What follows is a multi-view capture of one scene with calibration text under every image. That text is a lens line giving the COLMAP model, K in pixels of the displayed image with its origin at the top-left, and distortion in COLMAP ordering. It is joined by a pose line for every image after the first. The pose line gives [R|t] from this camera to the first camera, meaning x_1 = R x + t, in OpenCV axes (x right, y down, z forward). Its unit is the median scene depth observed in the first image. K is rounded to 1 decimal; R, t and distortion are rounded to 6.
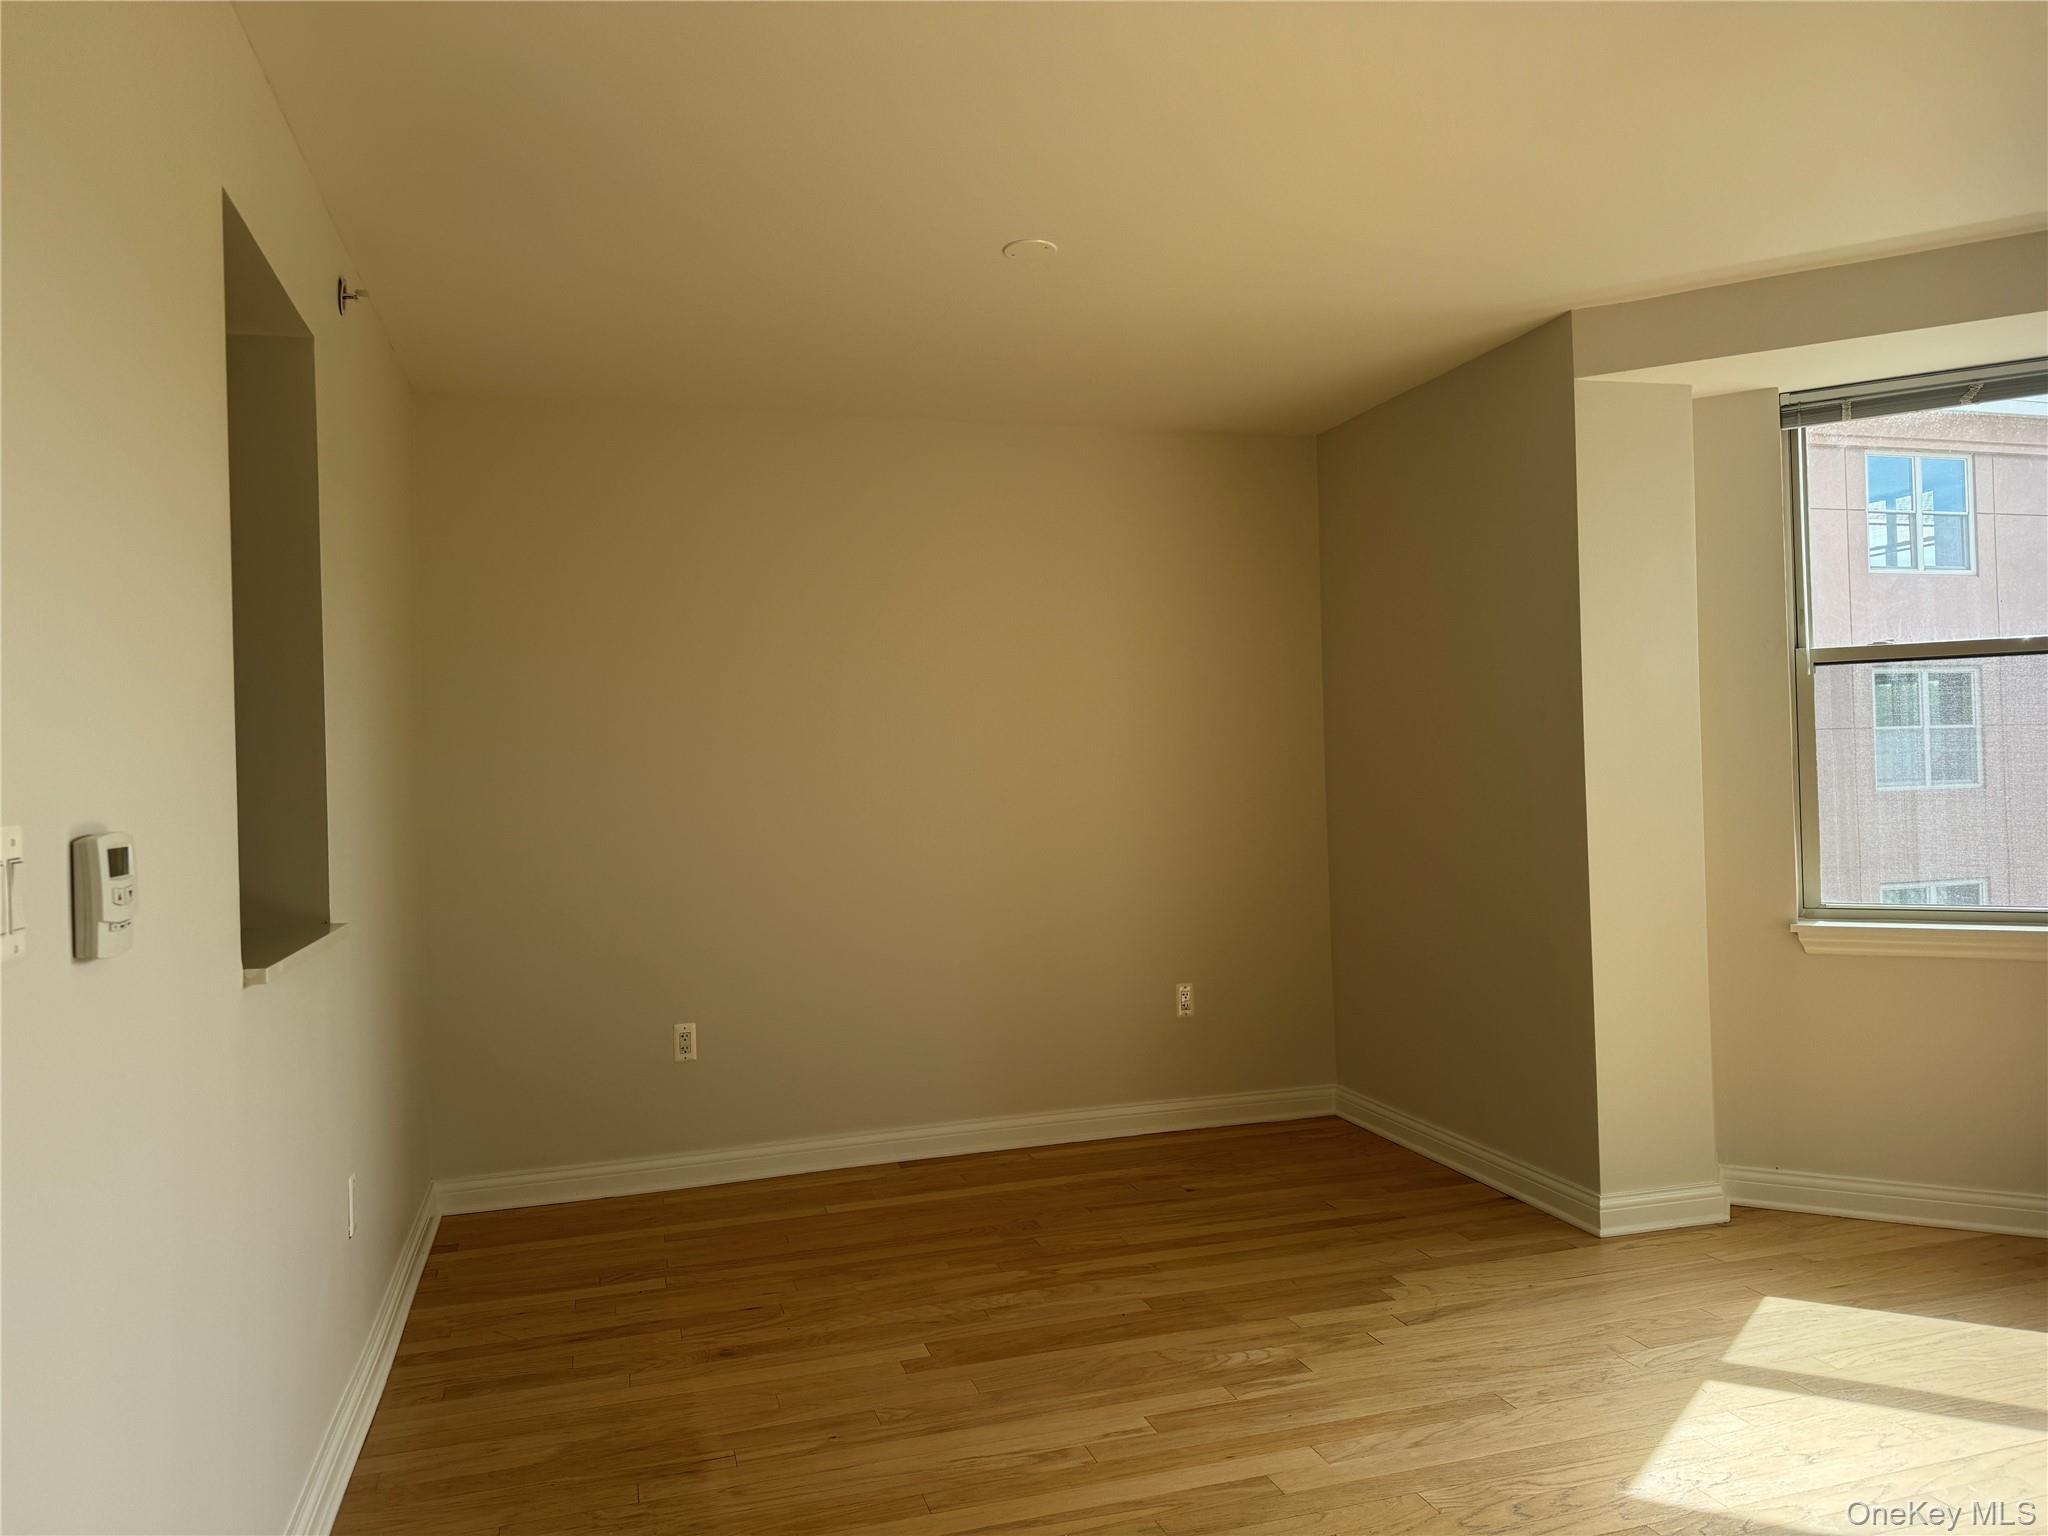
lens RADIAL K [[1445.5, 0, 1026.9], [0, 1445.5, 775.5], [0, 0, 1]] dist [0.060345, -0.035504]
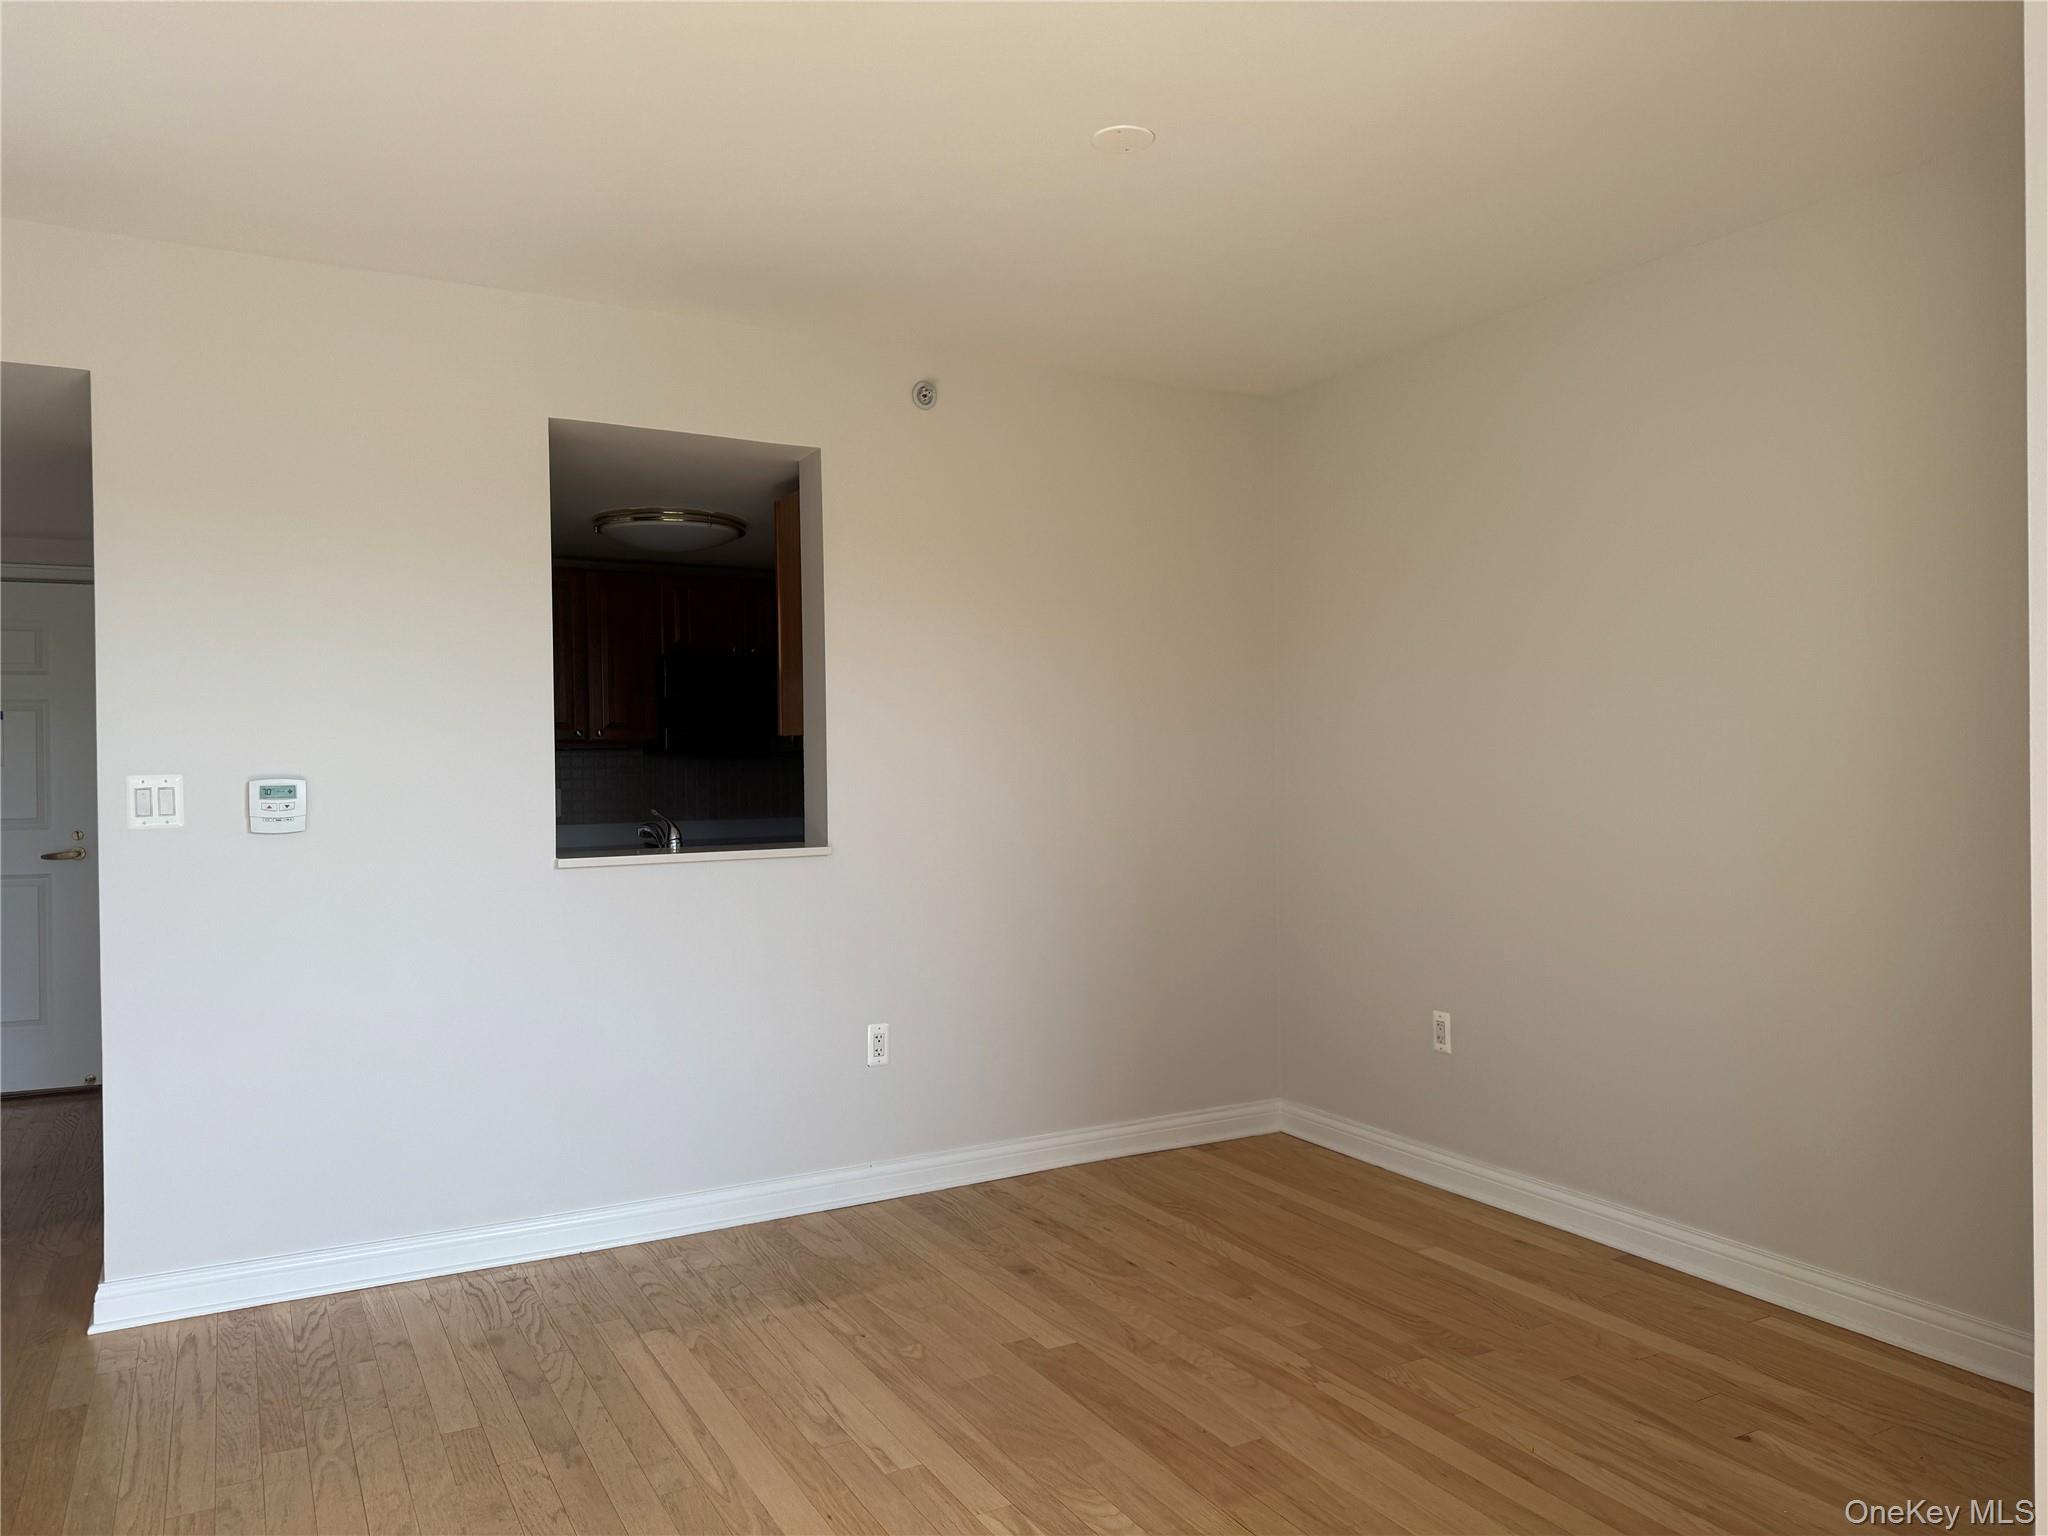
lens RADIAL K [[1445.5, 0, 1026.9], [0, 1445.5, 775.5], [0, 0, 1]] dist [0.060345, -0.035504]
pose [[0.220493, 0.043270, -0.974428, 0.743222], [0.001186, 0.999003, 0.044630, -0.026687], [0.975388, -0.010997, 0.220222, 0.661874]]
